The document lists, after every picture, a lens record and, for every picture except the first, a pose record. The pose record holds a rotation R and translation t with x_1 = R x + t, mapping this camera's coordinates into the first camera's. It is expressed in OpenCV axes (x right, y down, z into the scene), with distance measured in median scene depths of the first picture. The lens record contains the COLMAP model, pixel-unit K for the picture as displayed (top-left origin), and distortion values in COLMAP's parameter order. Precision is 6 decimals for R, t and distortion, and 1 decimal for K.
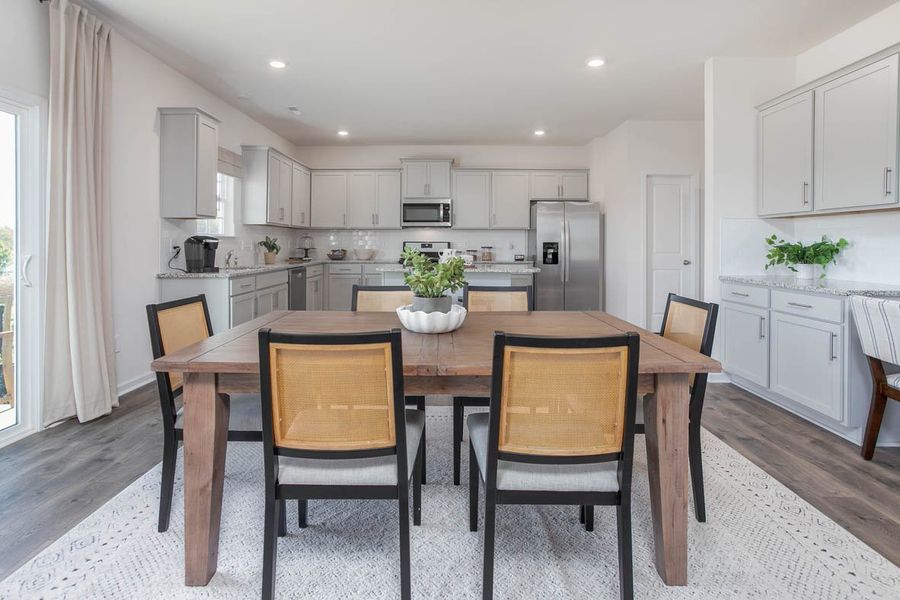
lens RADIAL K [[2078.4, 0, 447.8], [0, 2078.4, 300.9], [0, 0, 1]] dist [-0.604138, 0.000000]
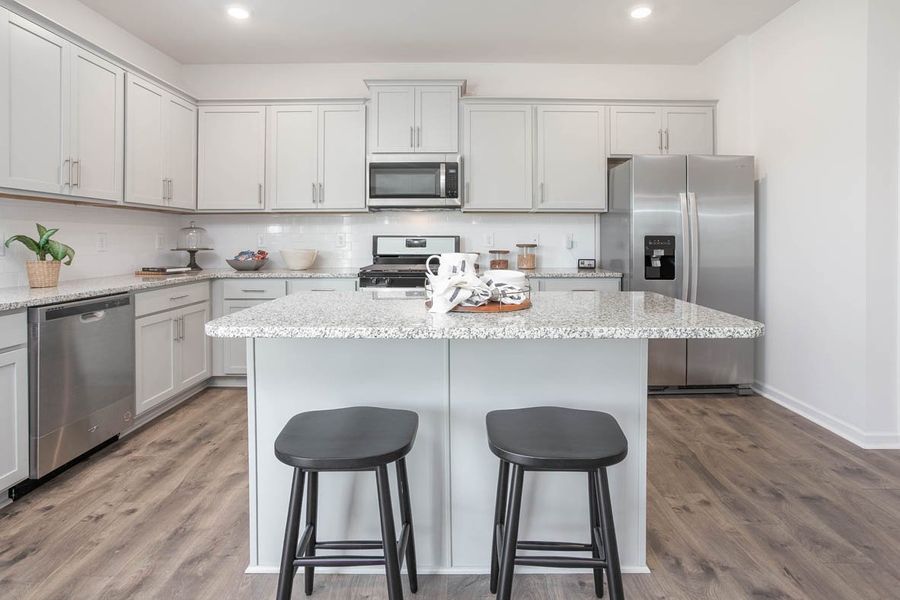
lens RADIAL K [[2078.4, 0, 449.4], [0, 2078.4, 300.0], [0, 0, 1]] dist [-0.604138, 0.000000]
pose [[0.999985, -0.003965, -0.003697, 0.000506], [0.003972, 0.999990, 0.001817, -0.012912], [0.003690, -0.001831, 0.999992, 0.468790]]
